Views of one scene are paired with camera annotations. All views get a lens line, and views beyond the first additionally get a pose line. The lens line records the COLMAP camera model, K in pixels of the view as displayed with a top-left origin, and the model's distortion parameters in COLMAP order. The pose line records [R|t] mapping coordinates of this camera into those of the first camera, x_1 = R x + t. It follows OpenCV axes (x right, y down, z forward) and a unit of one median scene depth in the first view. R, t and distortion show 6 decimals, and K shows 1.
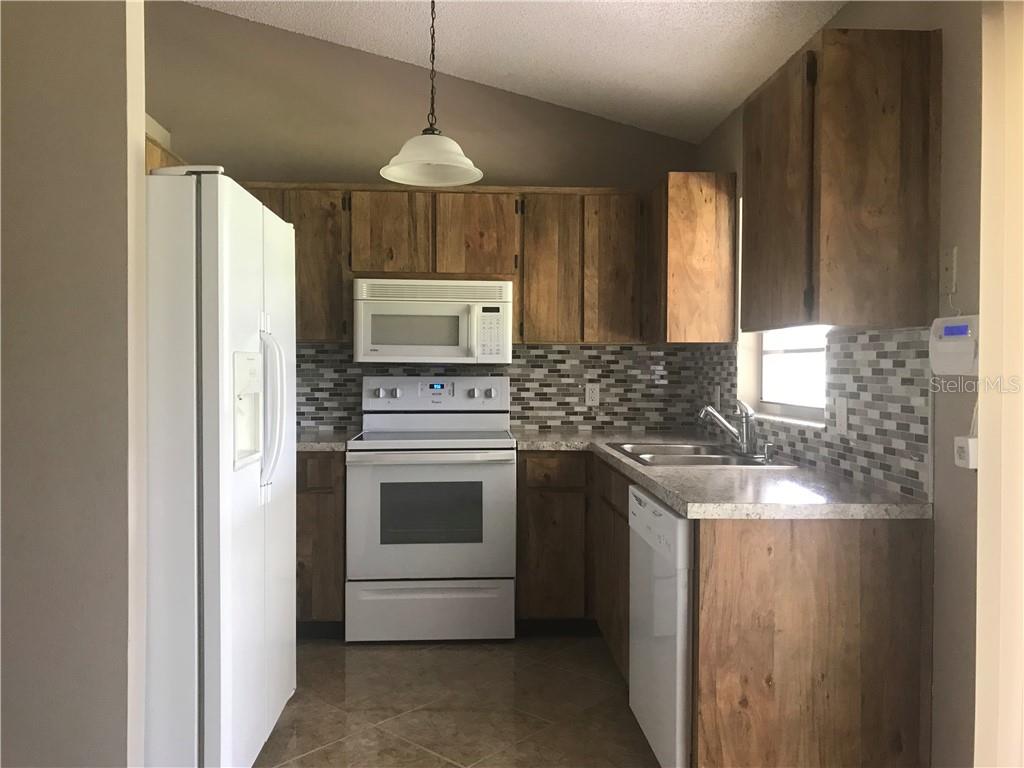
lens RADIAL K [[837.0, 0, 511.0], [0, 837.0, 388.9], [0, 0, 1]] dist [0.032974, -0.044373]
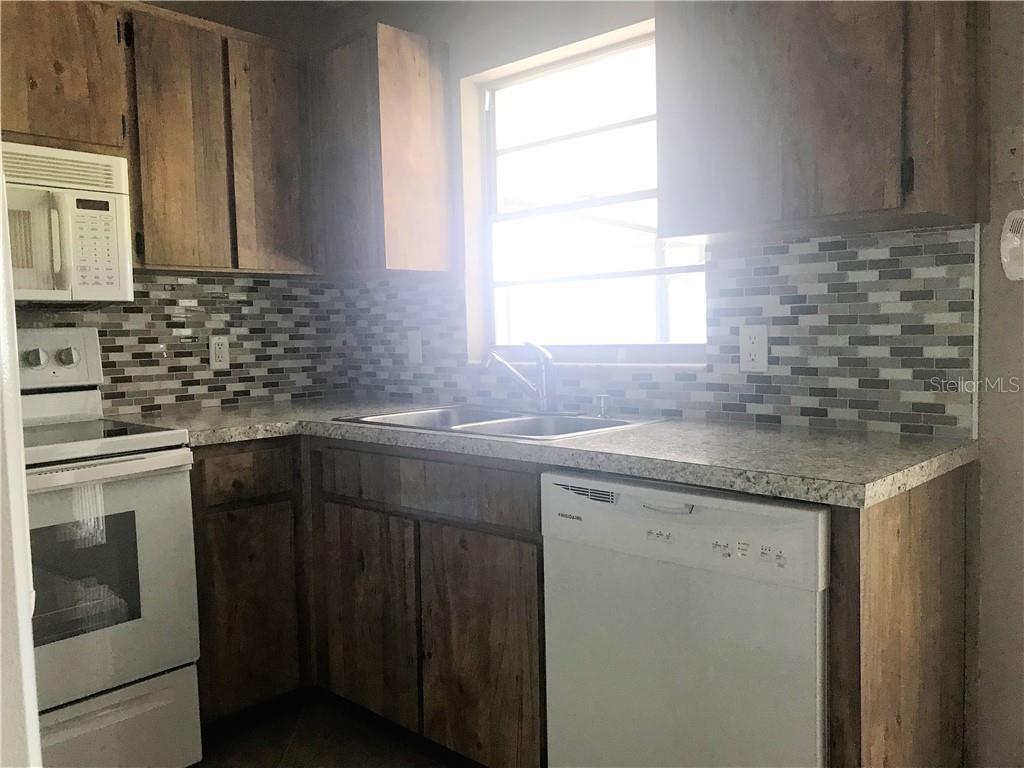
lens RADIAL K [[837.0, 0, 506.8], [0, 837.0, 376.0], [0, 0, 1]] dist [0.032974, -0.044373]
pose [[0.720564, -0.064212, 0.690409, -0.218451], [0.047936, 0.997934, 0.042785, 0.008778], [-0.691730, 0.002266, 0.722153, 0.395656]]
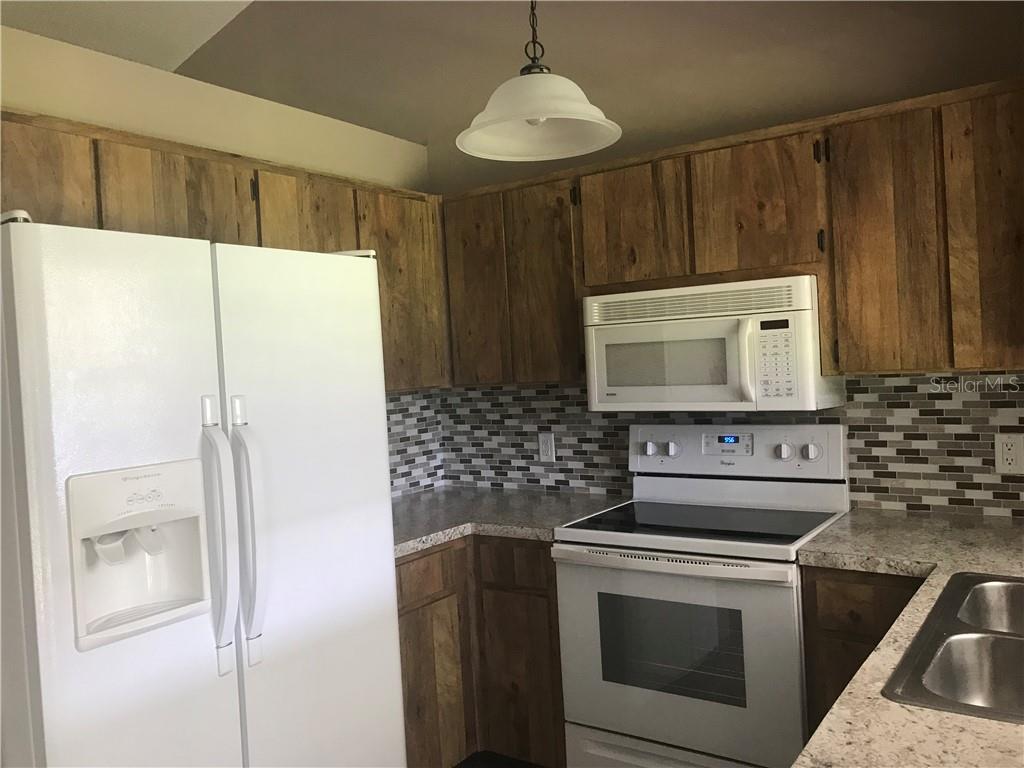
lens RADIAL K [[837.0, 0, 505.5], [0, 837.0, 375.0], [0, 0, 1]] dist [0.032974, -0.044373]
pose [[0.778197, -0.034215, -0.627087, 0.208242], [0.037604, 0.999262, -0.007855, -0.059336], [0.626893, -0.017469, 0.778909, 0.382933]]
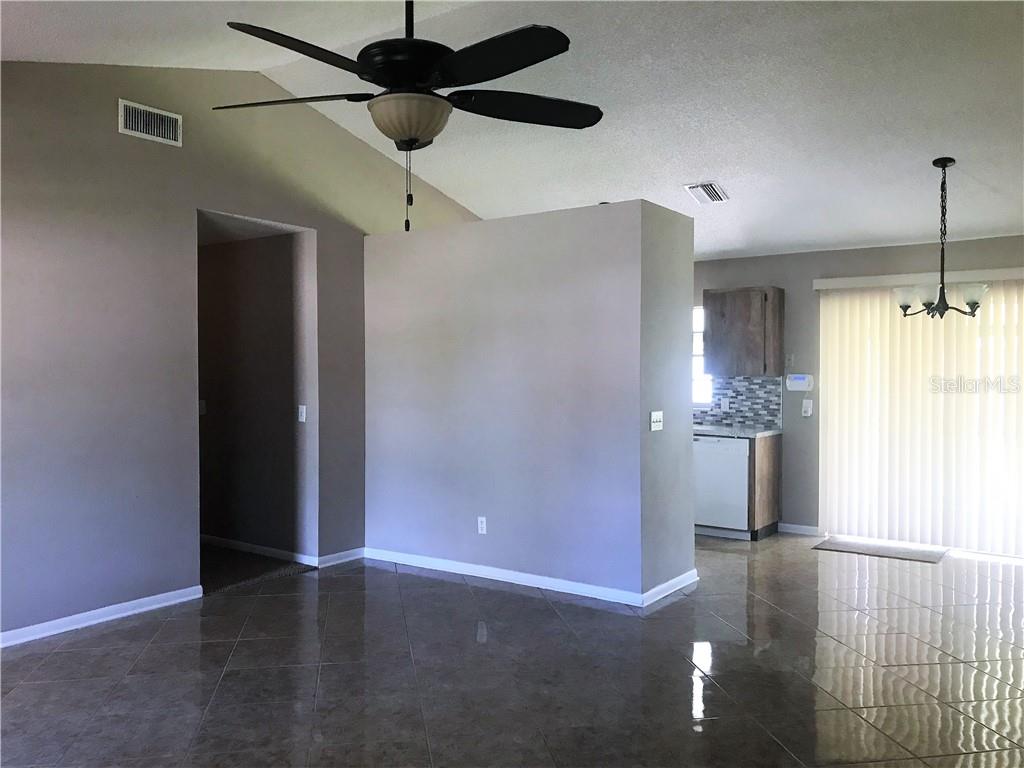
lens RADIAL K [[837.0, 0, 505.8], [0, 837.0, 378.7], [0, 0, 1]] dist [0.032974, -0.044373]
pose [[0.621570, -0.008187, 0.783316, -1.537025], [0.020988, 0.999760, -0.006206, -0.035965], [-0.783077, 0.020298, 0.621593, -0.122752]]
